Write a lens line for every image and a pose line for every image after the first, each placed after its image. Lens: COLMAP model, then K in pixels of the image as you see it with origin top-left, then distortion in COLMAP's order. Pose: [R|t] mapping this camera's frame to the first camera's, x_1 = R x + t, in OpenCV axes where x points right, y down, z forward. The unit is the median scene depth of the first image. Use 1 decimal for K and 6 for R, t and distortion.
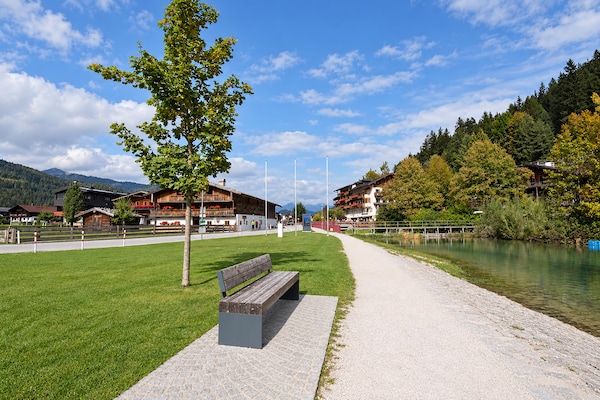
lens RADIAL K [[289.6, 0, 299.5], [0, 289.6, 196.2], [0, 0, 1]] dist [-0.000307, -0.000028]
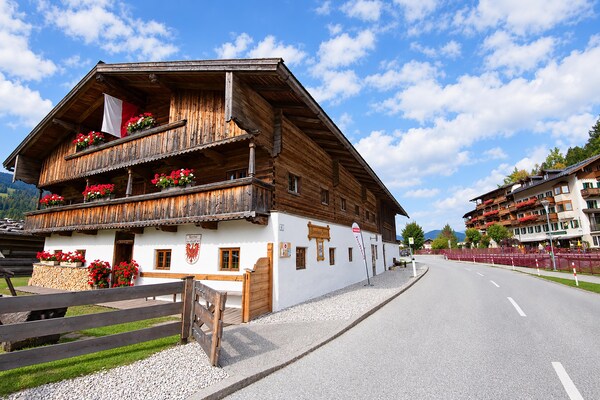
lens RADIAL K [[289.6, 0, 299.5], [0, 289.6, 196.2], [0, 0, 1]] dist [-0.000307, -0.000028]
pose [[0.953153, -0.078300, -0.292178, -0.064312], [0.047150, 0.992568, -0.112181, 0.033688], [0.298791, 0.093150, 0.949762, 0.369733]]
